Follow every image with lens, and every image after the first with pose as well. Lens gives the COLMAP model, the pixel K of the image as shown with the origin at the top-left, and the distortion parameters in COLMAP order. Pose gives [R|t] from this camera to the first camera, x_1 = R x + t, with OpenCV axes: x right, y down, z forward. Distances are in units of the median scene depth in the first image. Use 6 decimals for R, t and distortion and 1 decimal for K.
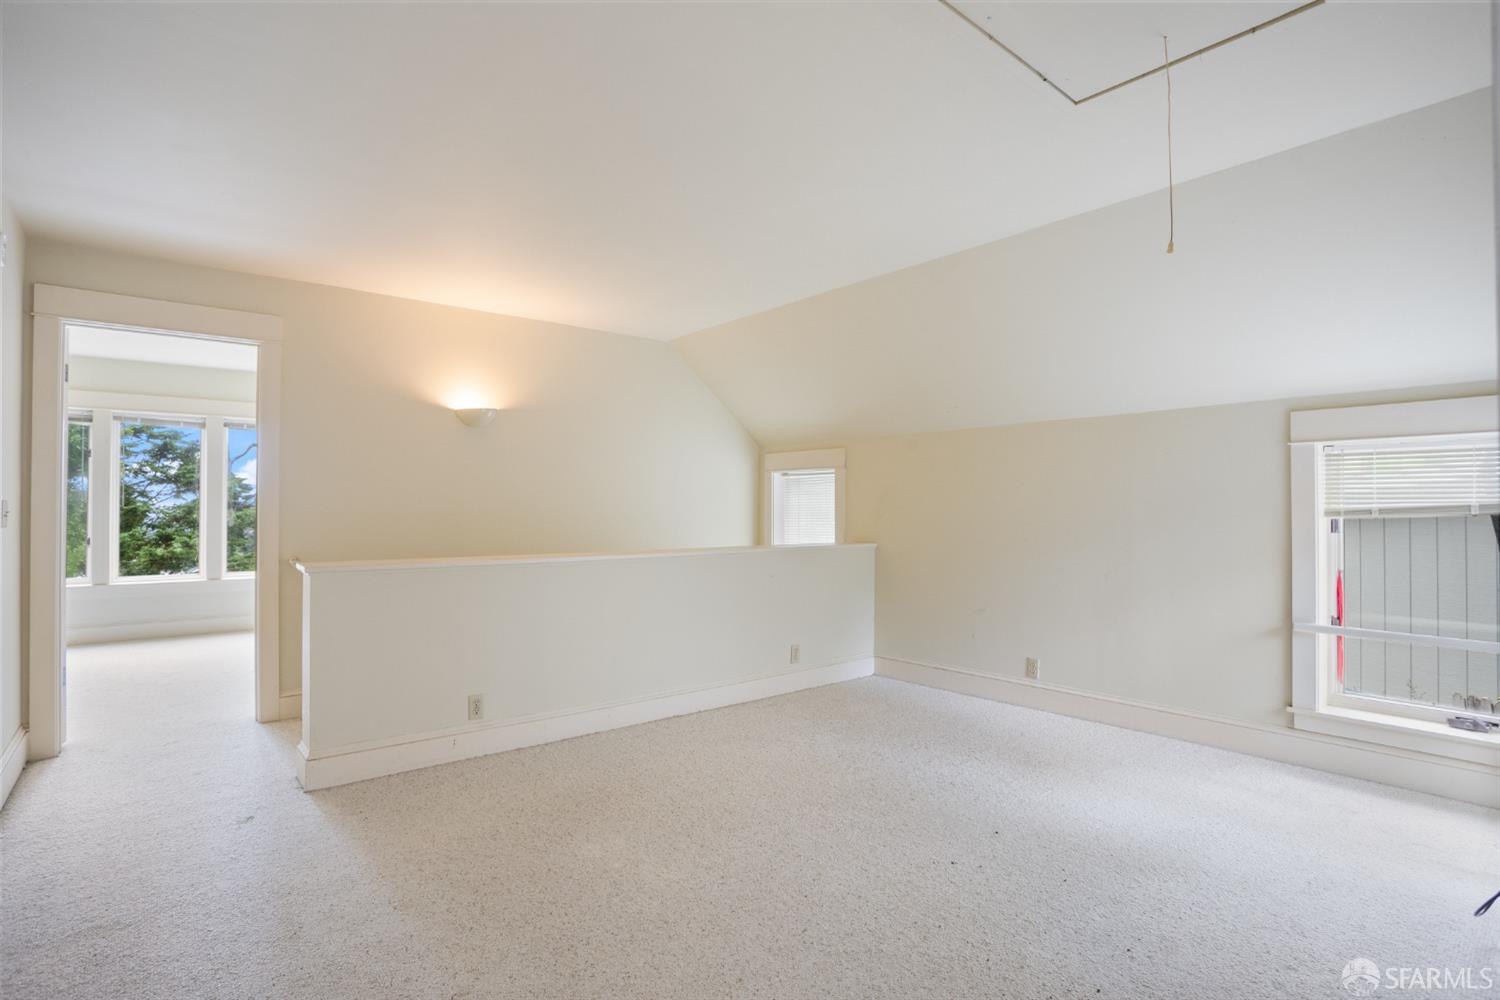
lens RADIAL K [[763.2, 0, 741.8], [0, 763.2, 500.7], [0, 0, 1]] dist [-0.000524, 0.000194]
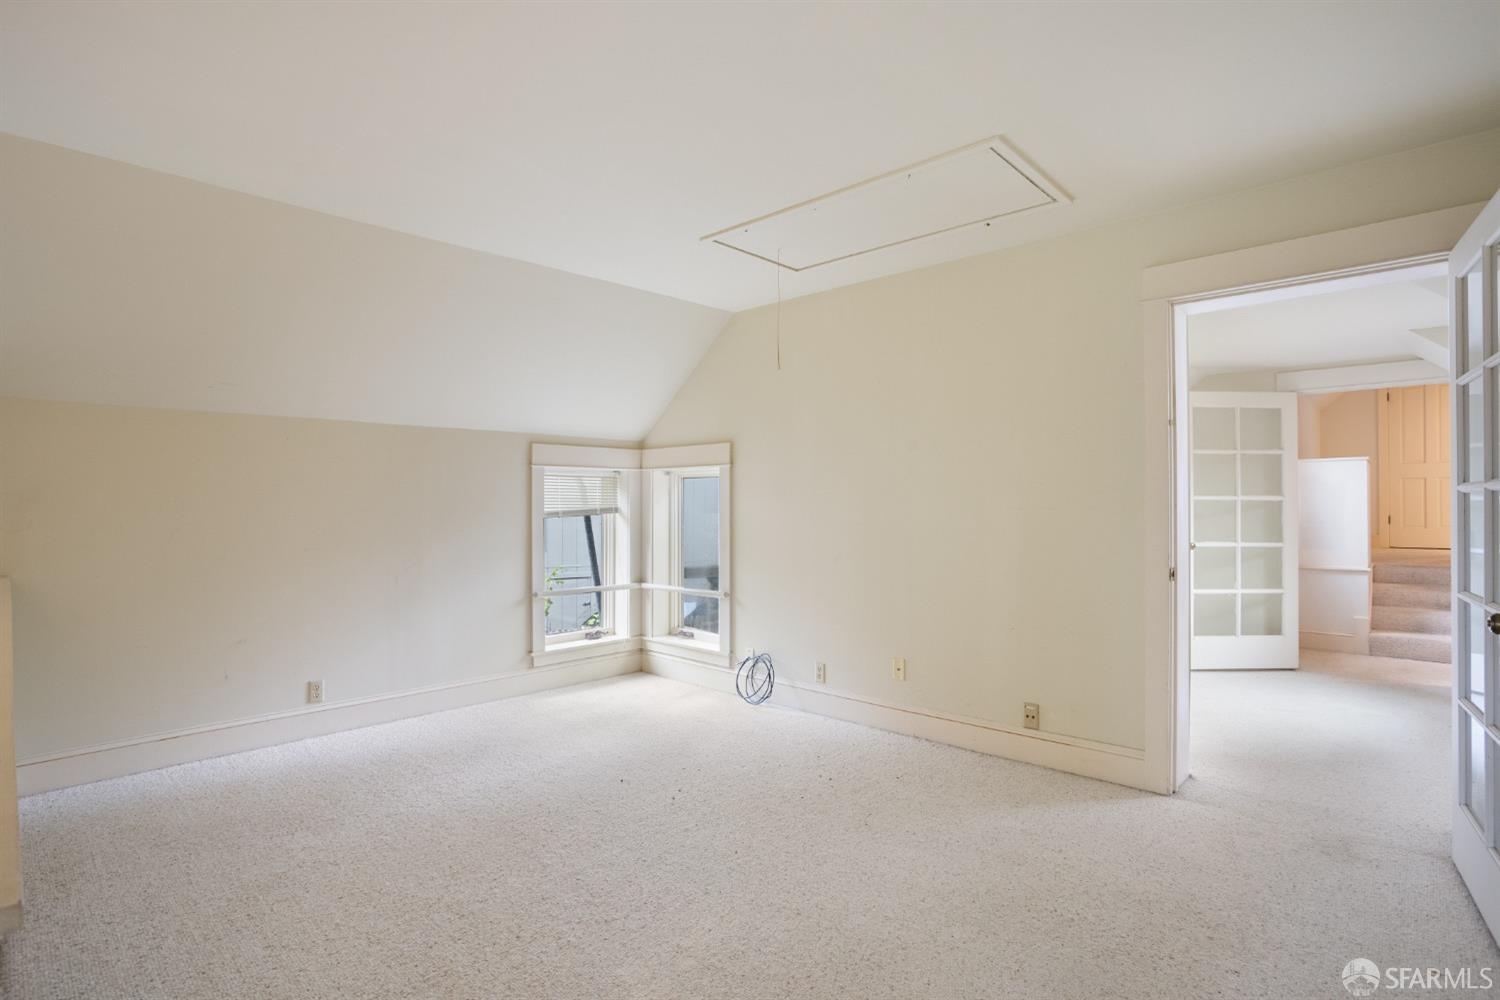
lens RADIAL K [[763.2, 0, 741.8], [0, 763.2, 500.7], [0, 0, 1]] dist [-0.000524, 0.000194]
pose [[-0.144086, 0.018723, 0.989388, -0.730955], [-0.006856, 0.999778, -0.019918, 0.015379], [-0.989541, -0.009654, -0.143926, 0.817878]]
